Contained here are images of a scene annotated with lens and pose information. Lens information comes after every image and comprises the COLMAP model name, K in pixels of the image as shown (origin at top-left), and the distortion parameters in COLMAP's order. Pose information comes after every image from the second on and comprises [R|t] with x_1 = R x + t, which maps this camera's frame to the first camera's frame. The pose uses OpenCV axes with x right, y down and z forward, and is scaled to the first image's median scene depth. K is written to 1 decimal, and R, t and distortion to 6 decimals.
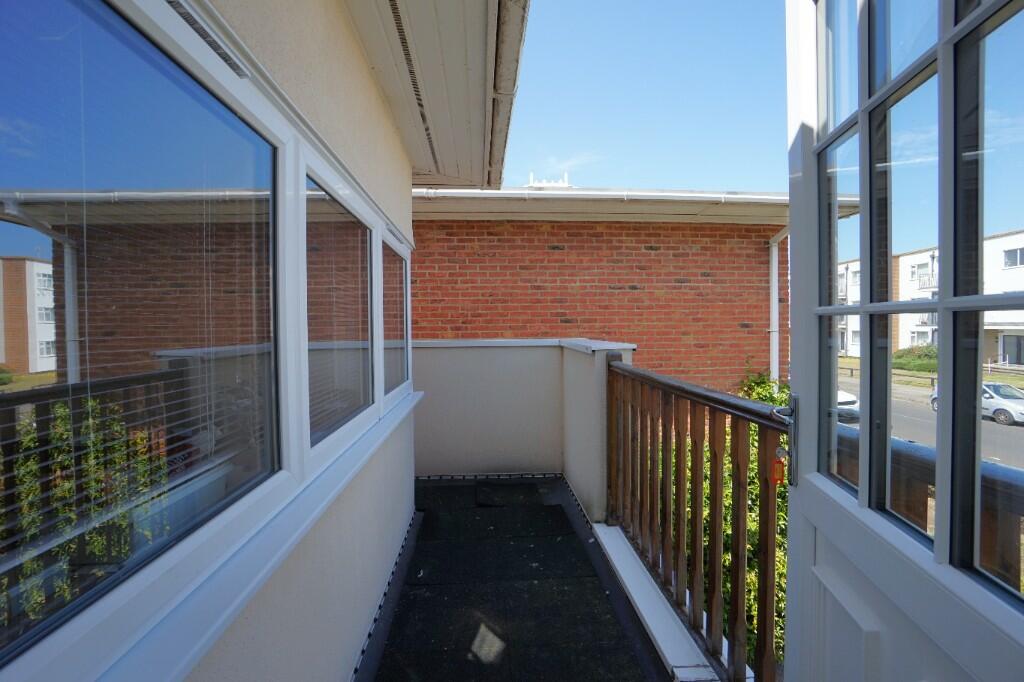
lens RADIAL K [[455.4, 0, 509.2], [0, 455.4, 337.4], [0, 0, 1]] dist [-0.062235, 0.018720]
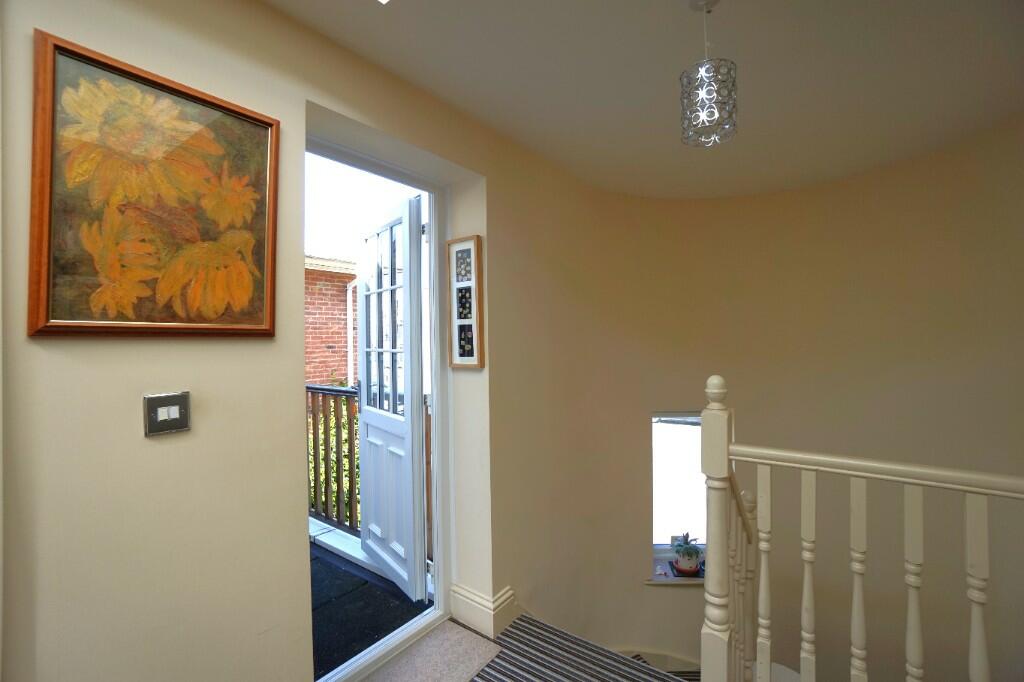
lens RADIAL K [[455.4, 0, 509.2], [0, 455.4, 337.4], [0, 0, 1]] dist [-0.062235, 0.018720]
pose [[0.641383, 0.005756, 0.767199, -0.166233], [0.022928, 0.999381, -0.026667, -0.007088], [-0.766878, 0.034694, 0.640854, -0.277827]]
